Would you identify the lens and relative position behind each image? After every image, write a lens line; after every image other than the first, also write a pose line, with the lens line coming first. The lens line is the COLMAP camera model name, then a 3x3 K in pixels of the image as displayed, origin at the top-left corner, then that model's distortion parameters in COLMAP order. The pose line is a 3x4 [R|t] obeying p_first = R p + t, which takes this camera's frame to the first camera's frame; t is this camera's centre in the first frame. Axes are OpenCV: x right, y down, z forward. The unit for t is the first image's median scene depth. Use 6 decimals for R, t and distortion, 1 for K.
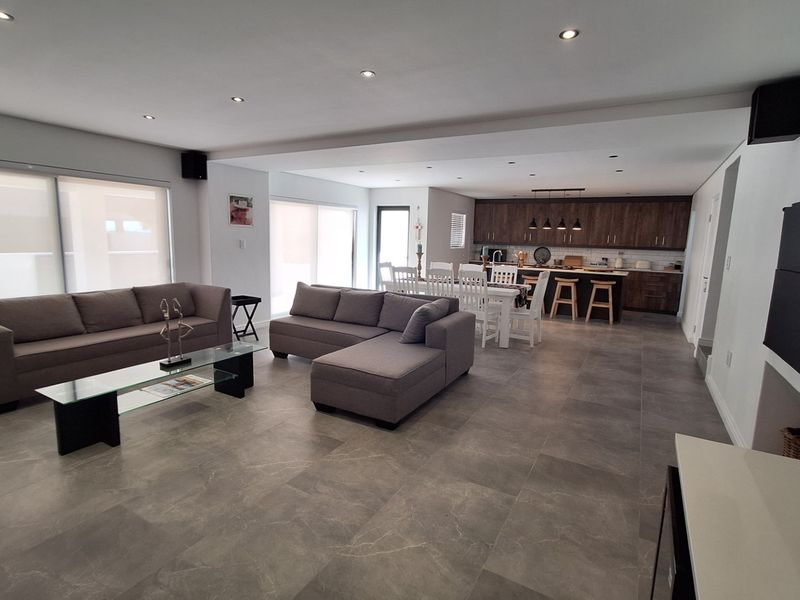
lens RADIAL K [[423.4, 0, 400.0], [0, 423.4, 300.0], [0, 0, 1]] dist [0.001347, -0.000770]
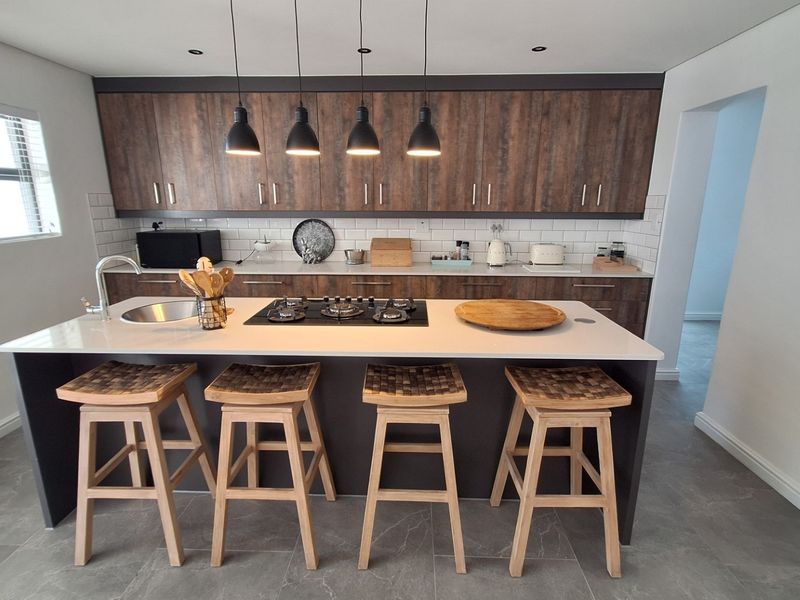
lens RADIAL K [[423.4, 0, 400.0], [0, 423.4, 300.0], [0, 0, 1]] dist [0.001347, -0.000770]
pose [[0.886304, -0.138093, 0.442035, 0.252132], [0.093084, 0.988148, 0.122060, -0.102189], [-0.453652, -0.067036, 0.888654, 0.687363]]
